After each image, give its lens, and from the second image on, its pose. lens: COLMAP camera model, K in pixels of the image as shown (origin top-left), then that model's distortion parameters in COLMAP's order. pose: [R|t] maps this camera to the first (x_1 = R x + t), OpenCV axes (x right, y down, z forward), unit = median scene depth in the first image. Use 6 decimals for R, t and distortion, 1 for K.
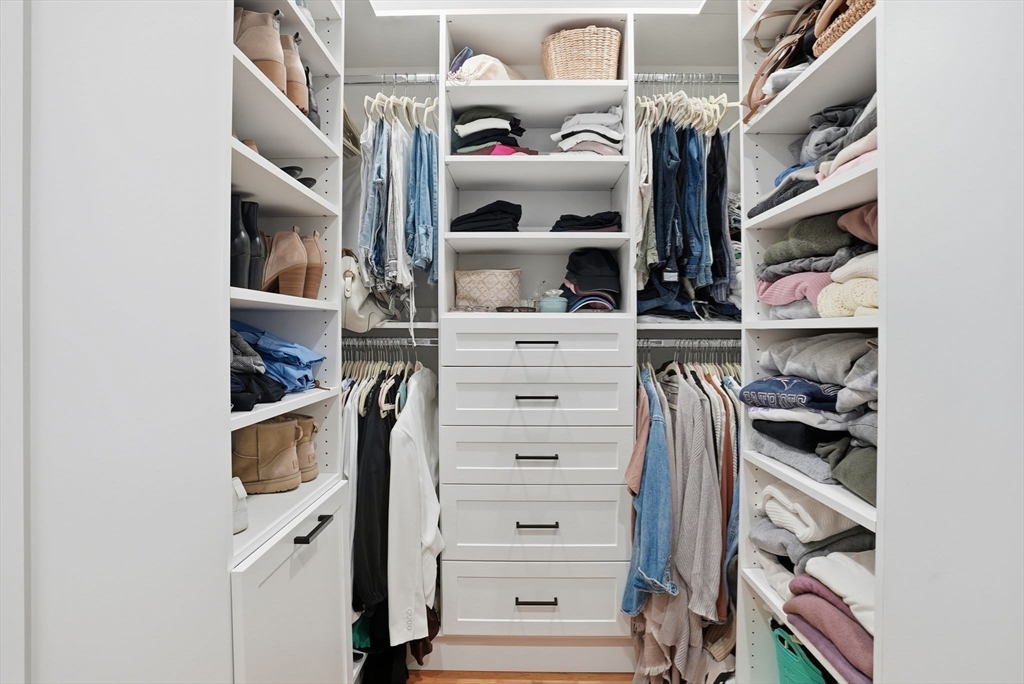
lens RADIAL K [[558.8, 0, 510.8], [0, 558.8, 328.3], [0, 0, 1]] dist [-0.000824, 0.000010]
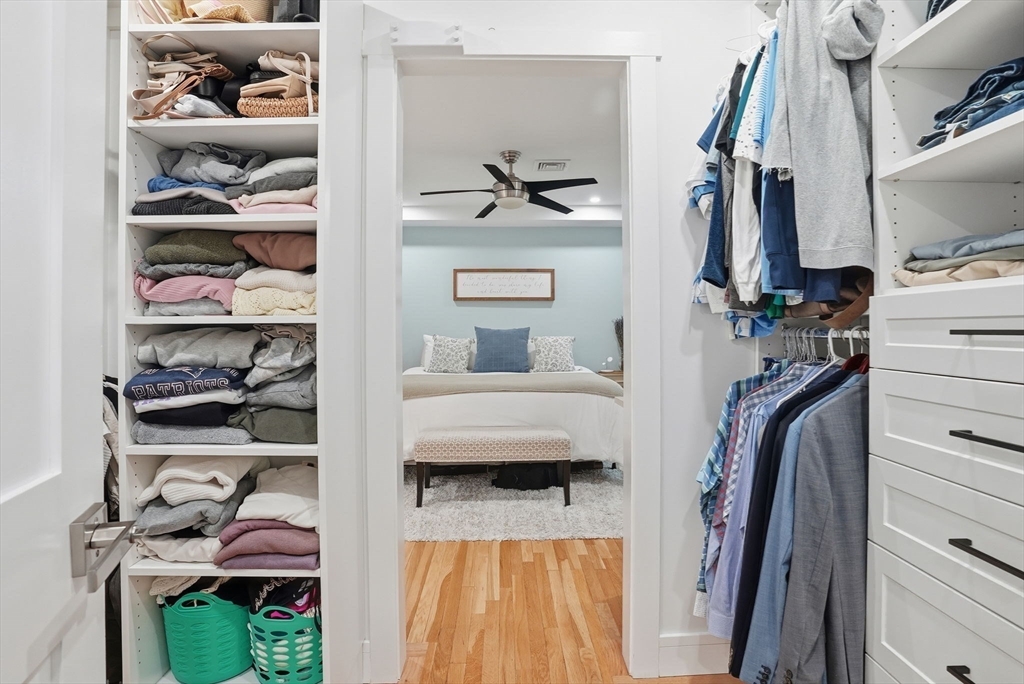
lens RADIAL K [[558.8, 0, 510.8], [0, 558.8, 328.3], [0, 0, 1]] dist [-0.000824, 0.000010]
pose [[-0.023913, -0.001263, 0.999713, -0.690288], [0.004522, 0.999989, 0.001372, 0.011674], [-0.999704, 0.004554, -0.023907, 0.394106]]
